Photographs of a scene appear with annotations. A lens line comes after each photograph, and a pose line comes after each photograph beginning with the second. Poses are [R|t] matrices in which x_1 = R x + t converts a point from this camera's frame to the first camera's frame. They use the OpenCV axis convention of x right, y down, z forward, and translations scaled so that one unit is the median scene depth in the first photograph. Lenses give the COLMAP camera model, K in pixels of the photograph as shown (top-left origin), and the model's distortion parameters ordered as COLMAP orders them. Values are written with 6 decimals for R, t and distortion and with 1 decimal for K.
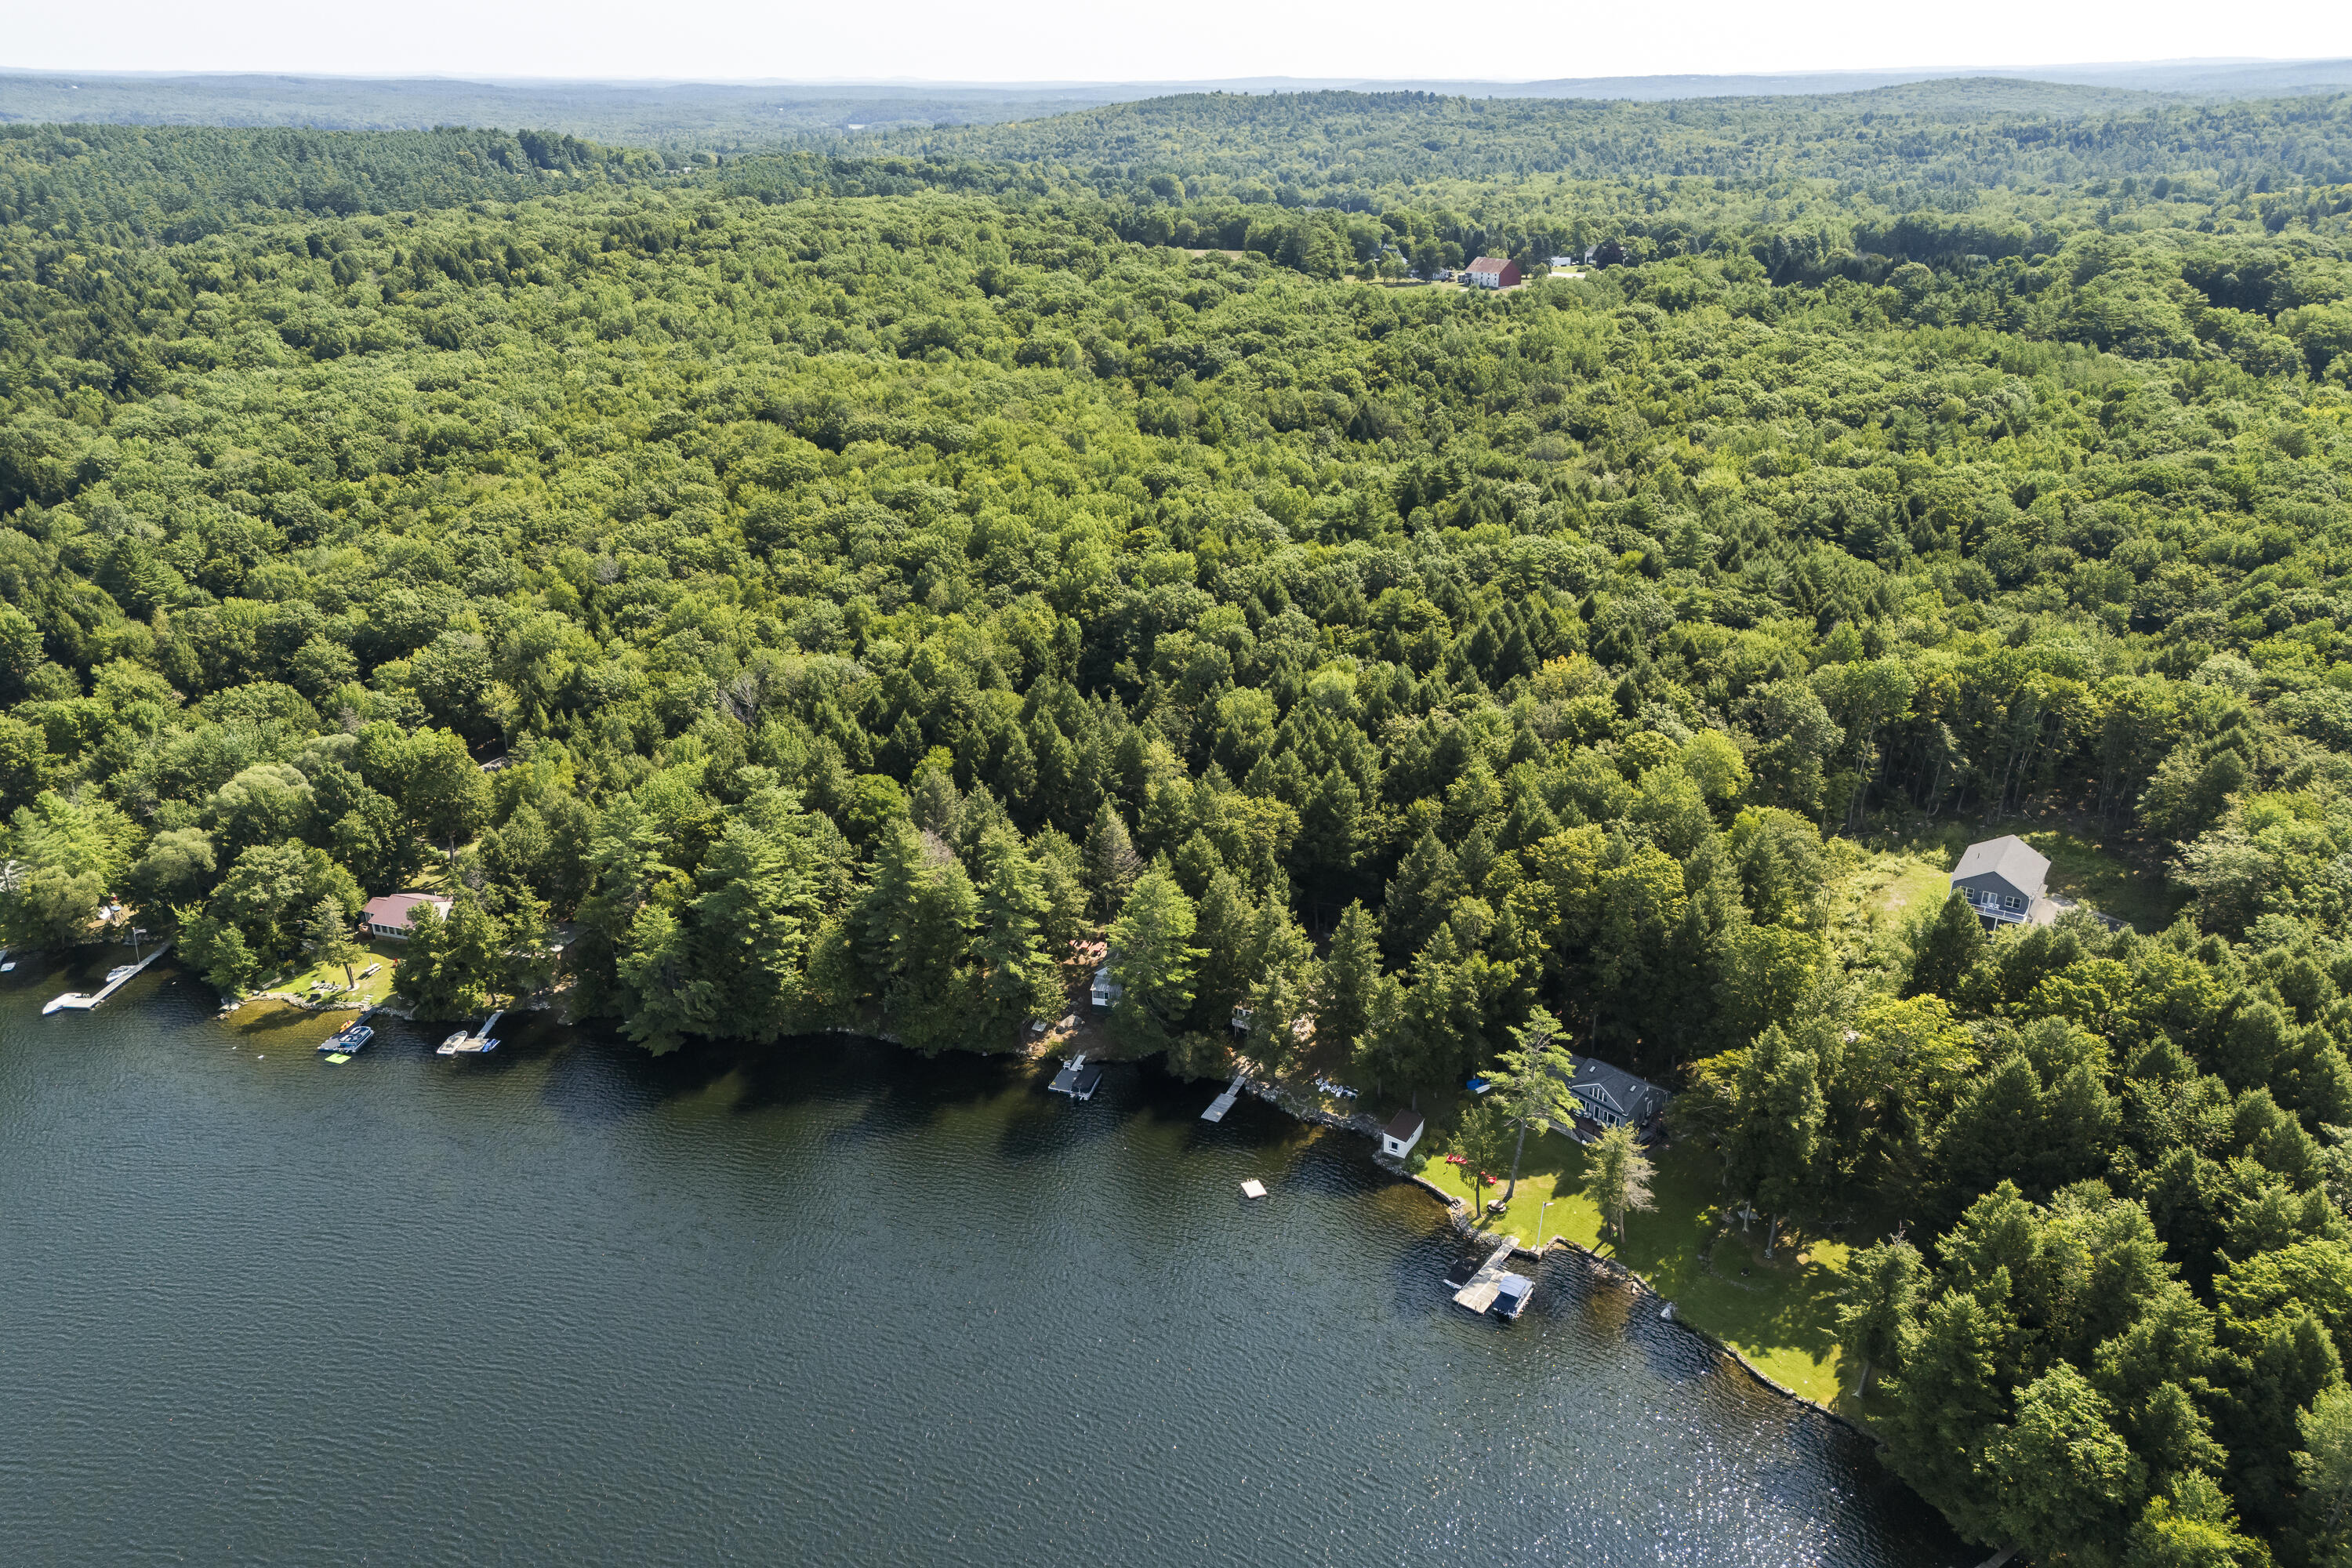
lens RADIAL K [[1682.7, 0, 1235.7], [0, 1682.7, 783.1], [0, 0, 1]] dist [0.110383, -0.125531]
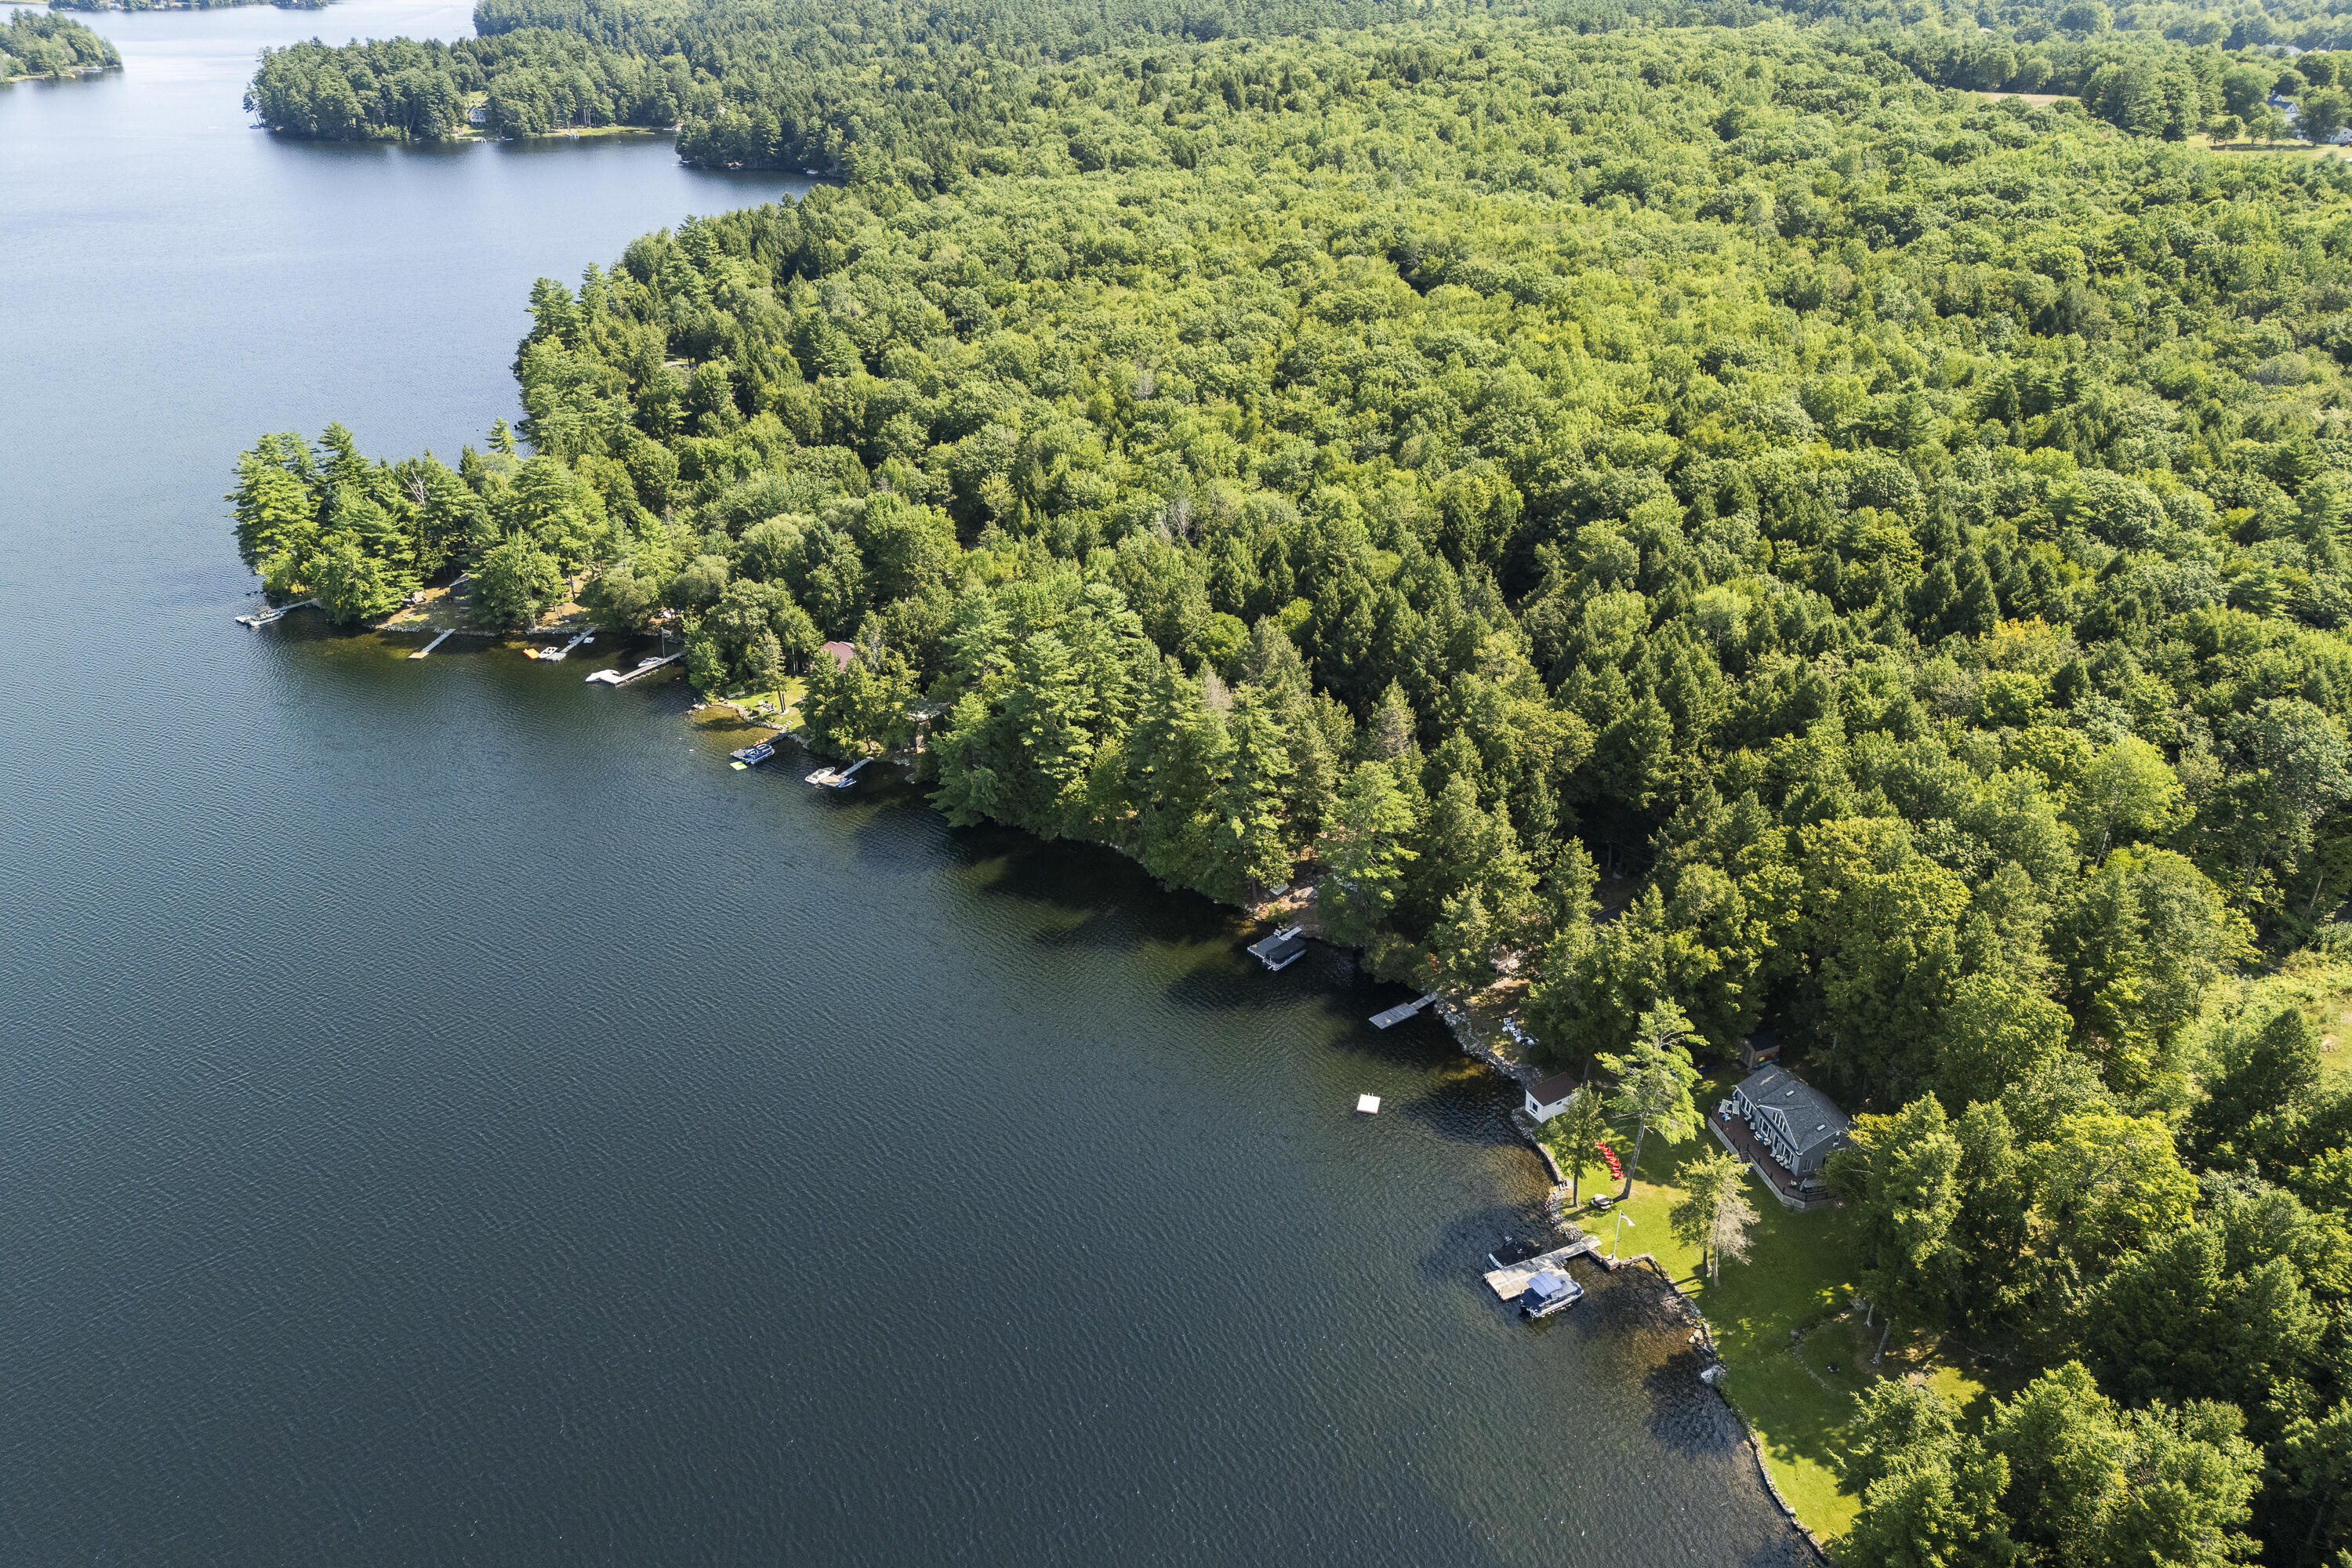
lens RADIAL K [[1697.4, 0, 1176.0], [0, 1697.4, 784.0], [0, 0, 1]] dist [0.069894, -0.030710]
pose [[0.872044, 0.222278, -0.436041, 0.230188], [-0.185435, 0.974553, 0.125939, -0.028521], [0.452938, -0.028967, 0.891071, 0.076815]]
